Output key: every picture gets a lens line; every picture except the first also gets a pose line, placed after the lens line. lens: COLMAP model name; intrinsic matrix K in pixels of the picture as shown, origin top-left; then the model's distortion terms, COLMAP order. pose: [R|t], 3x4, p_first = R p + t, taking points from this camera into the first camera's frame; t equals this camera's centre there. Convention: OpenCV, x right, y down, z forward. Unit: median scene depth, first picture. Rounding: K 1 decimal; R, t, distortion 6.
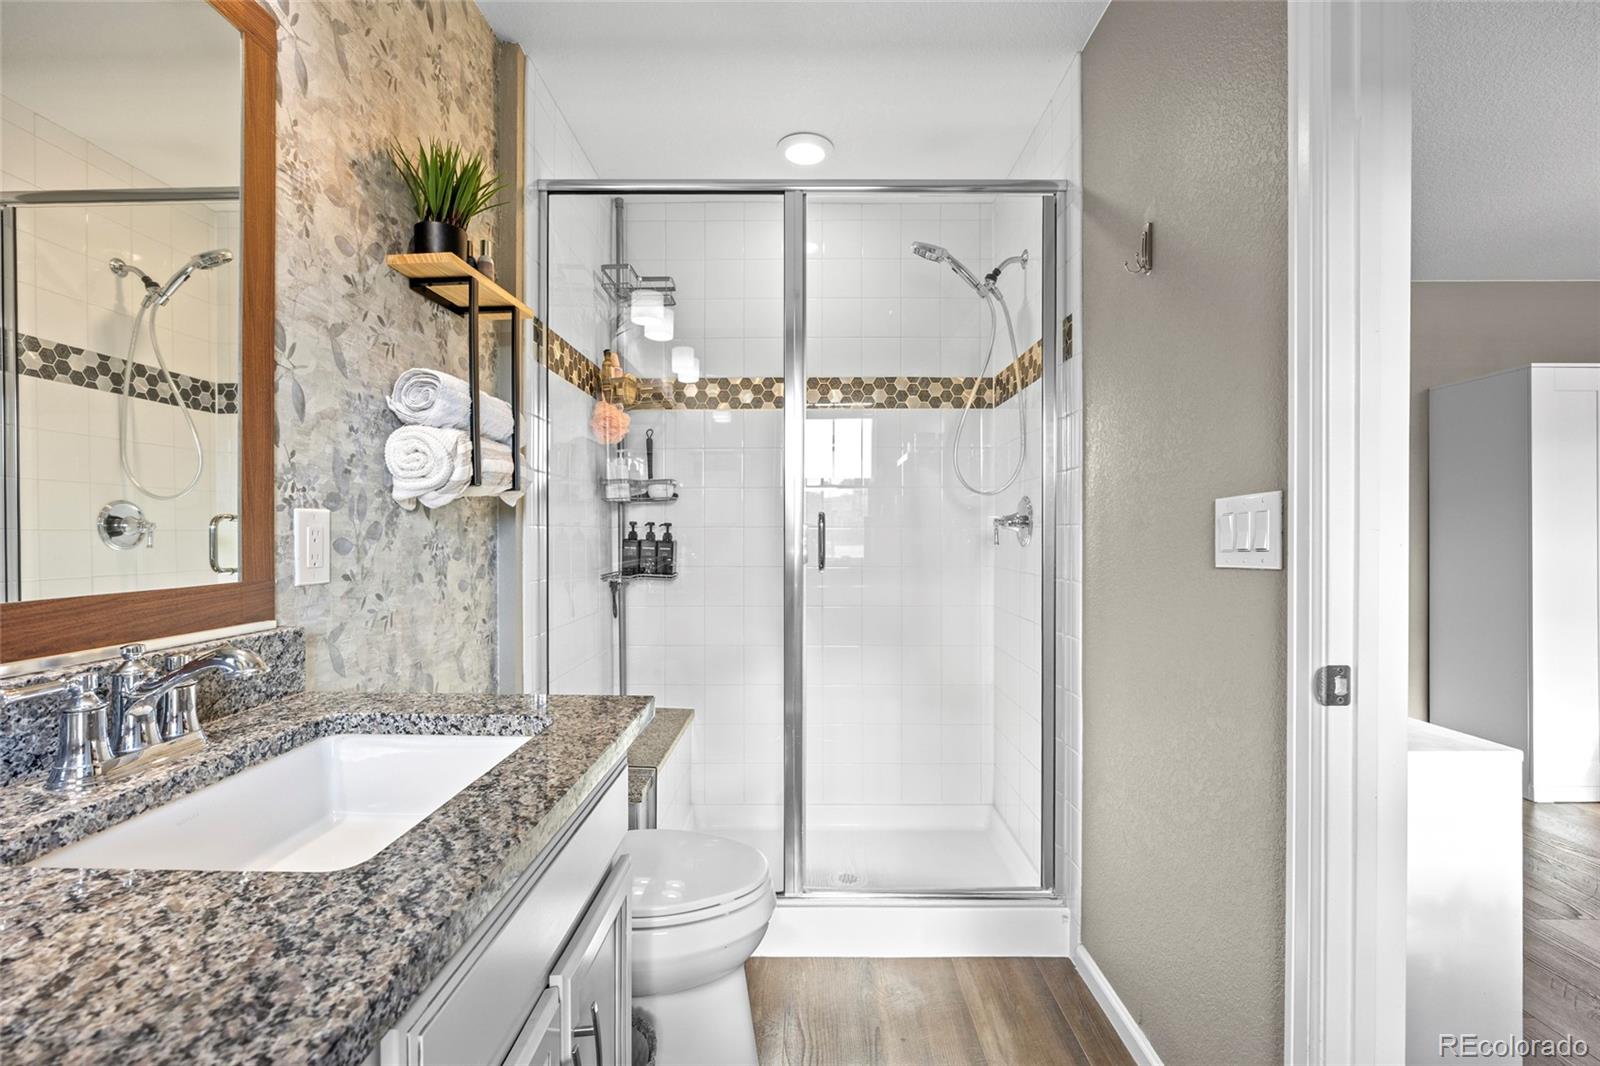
lens RADIAL K [[708.0, 0, 804.5], [0, 708.0, 530.4], [0, 0, 1]] dist [-0.004282, 0.000663]
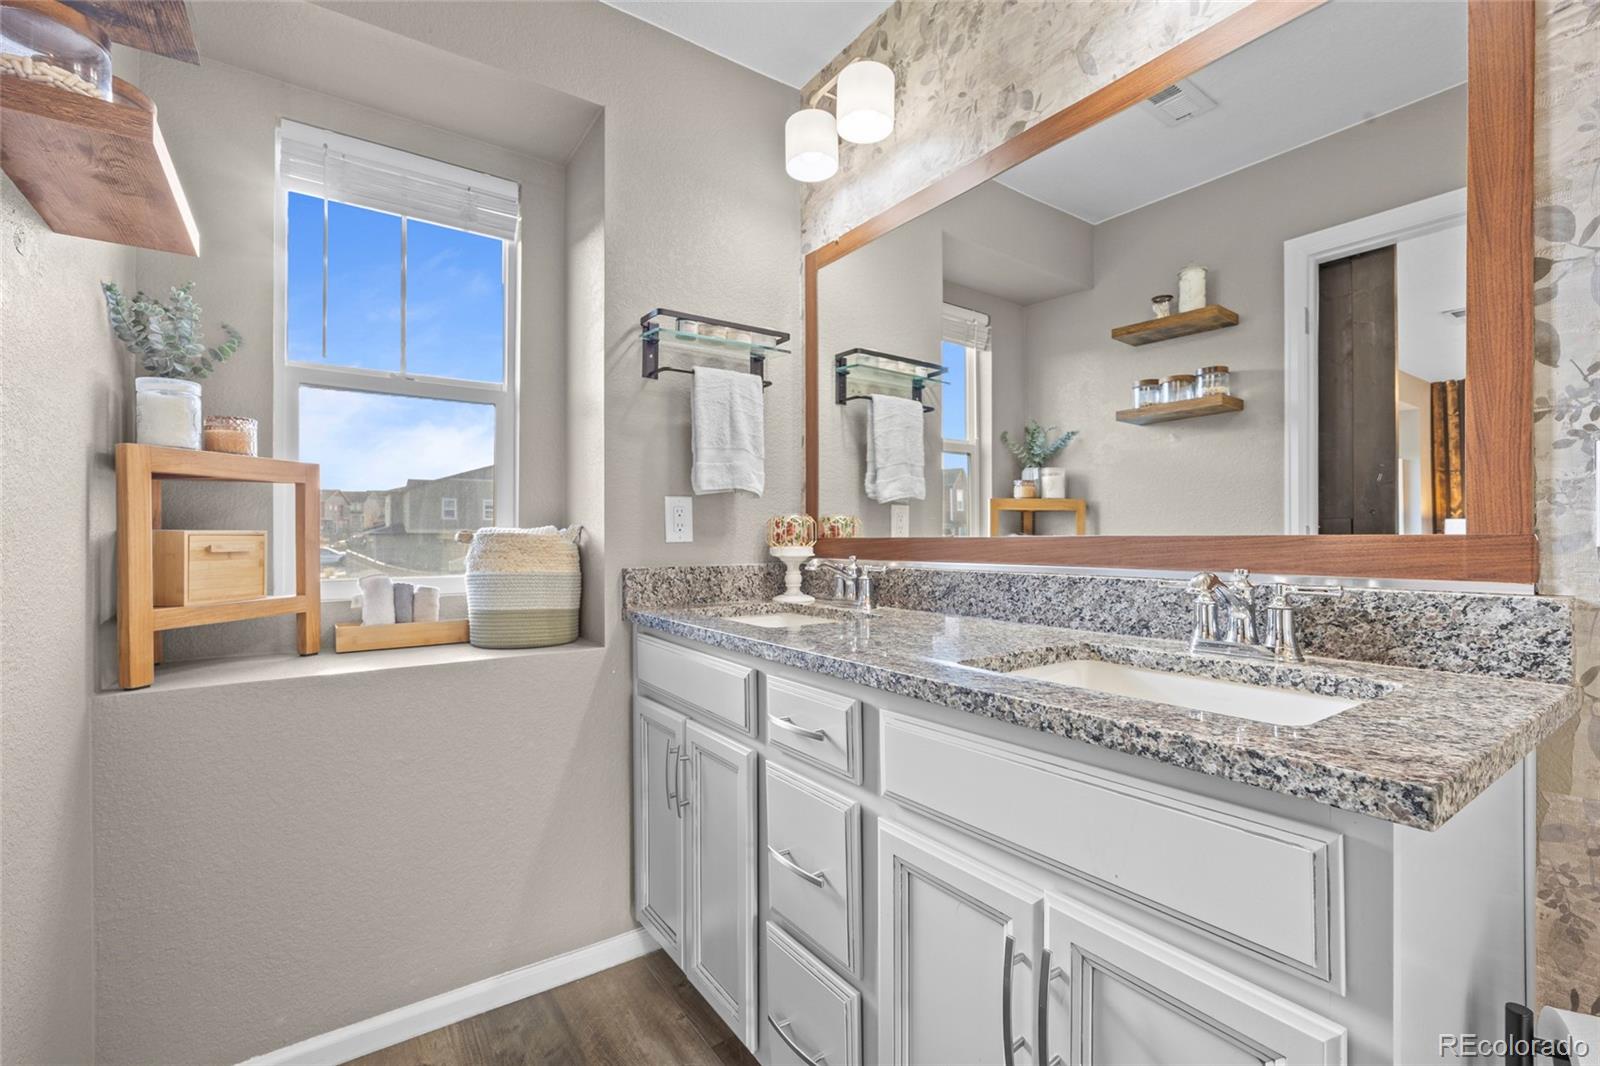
lens RADIAL K [[708.0, 0, 806.0], [0, 708.0, 539.2], [0, 0, 1]] dist [-0.004282, 0.000663]
pose [[-0.825426, -0.003451, -0.564500, 0.395572], [-0.000816, 0.999988, -0.004920, 0.080194], [0.564510, -0.003600, -0.825418, 1.208694]]
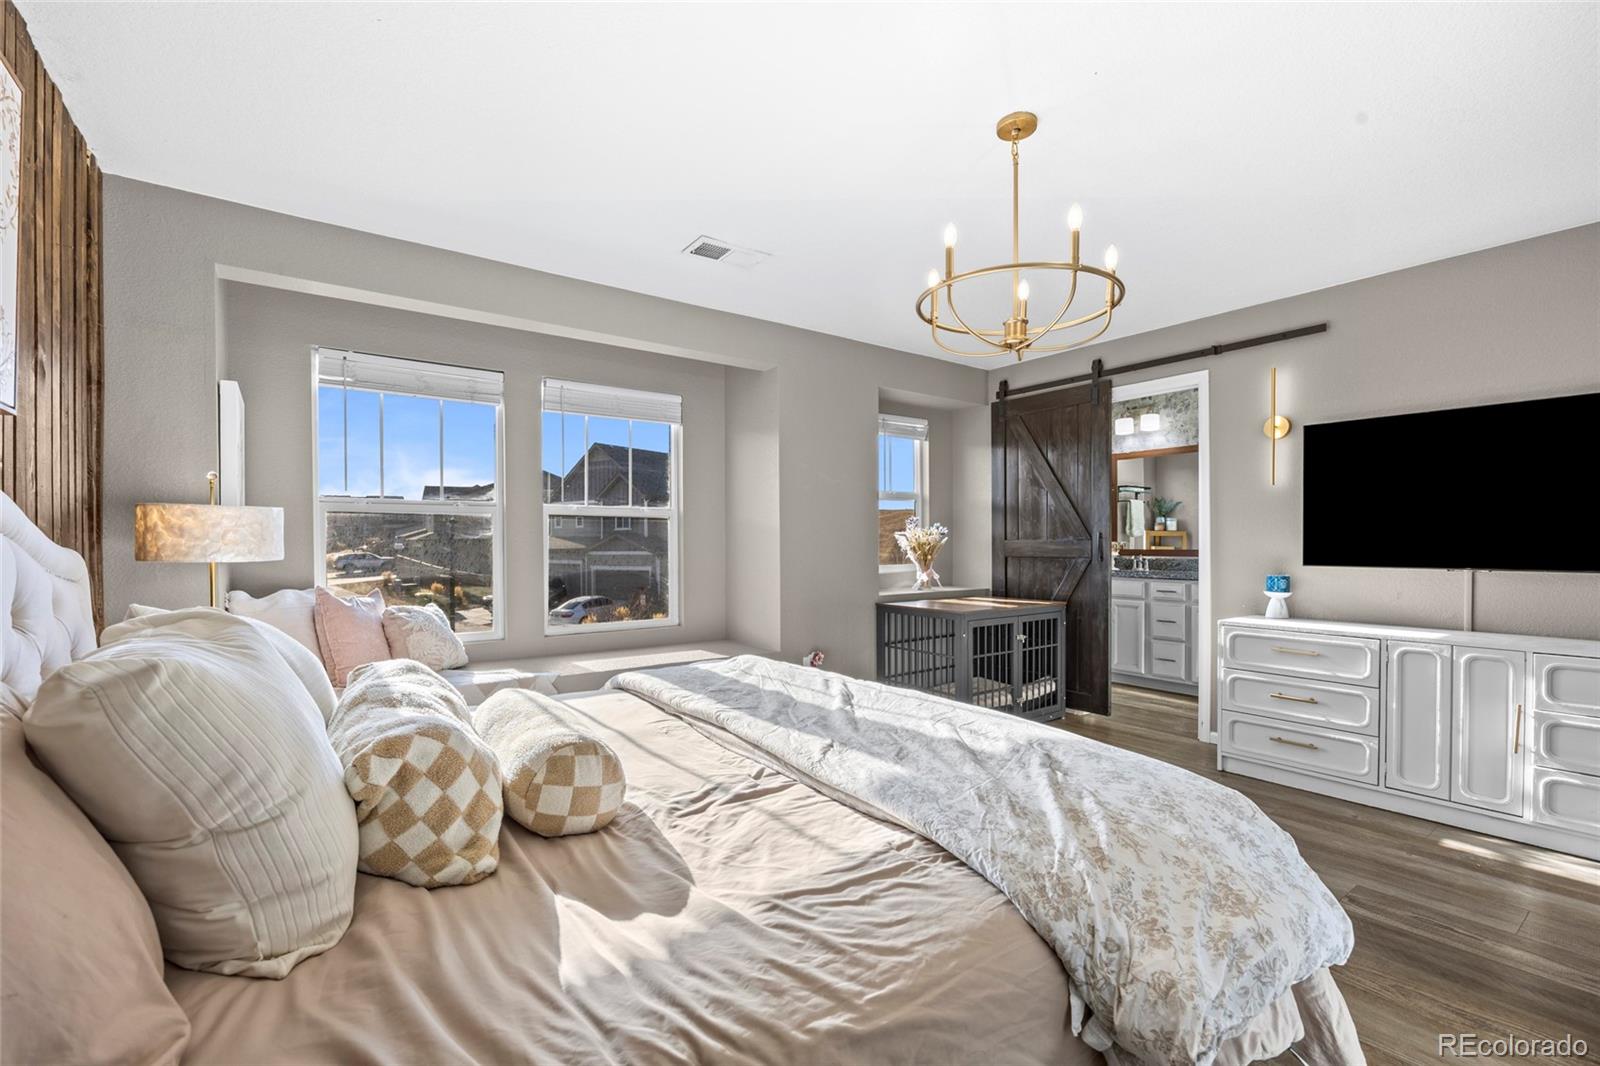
lens RADIAL K [[708.0, 0, 795.3], [0, 708.0, 544.2], [0, 0, 1]] dist [-0.004282, 0.000663]
pose [[-0.815432, 0.004314, -0.578837, 4.904550], [0.005858, 0.999983, -0.000799, 0.013983], [0.578824, -0.004043, -0.815443, 2.877655]]
